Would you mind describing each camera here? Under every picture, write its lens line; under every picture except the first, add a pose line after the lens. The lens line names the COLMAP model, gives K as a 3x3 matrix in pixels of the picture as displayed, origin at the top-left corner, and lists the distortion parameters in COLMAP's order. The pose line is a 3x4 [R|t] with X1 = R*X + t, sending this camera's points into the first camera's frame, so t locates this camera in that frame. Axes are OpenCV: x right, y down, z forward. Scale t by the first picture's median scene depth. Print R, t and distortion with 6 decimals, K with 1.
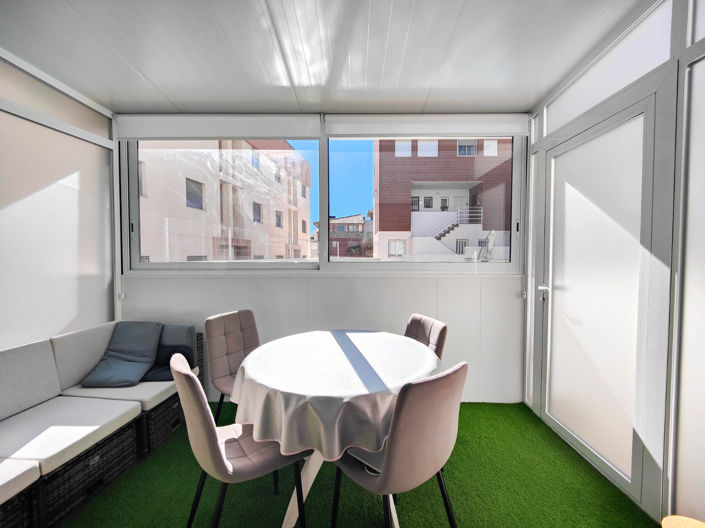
lens RADIAL K [[309.7, 0, 356.7], [0, 309.7, 266.5], [0, 0, 1]] dist [0.013668, -0.008623]
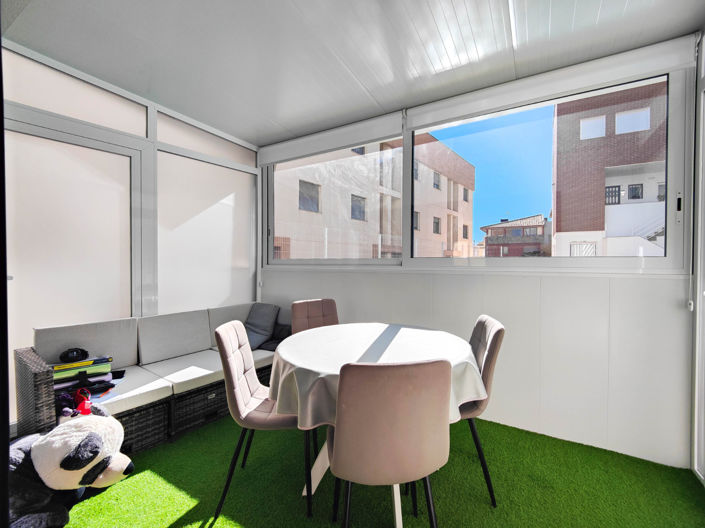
lens RADIAL K [[309.7, 0, 353.2], [0, 309.7, 265.7], [0, 0, 1]] dist [0.013668, -0.008623]
pose [[0.863119, 0.008208, -0.504934, 0.250416], [-0.021284, 0.999571, -0.020133, 0.035392], [0.504552, 0.028124, 0.862923, 0.065368]]
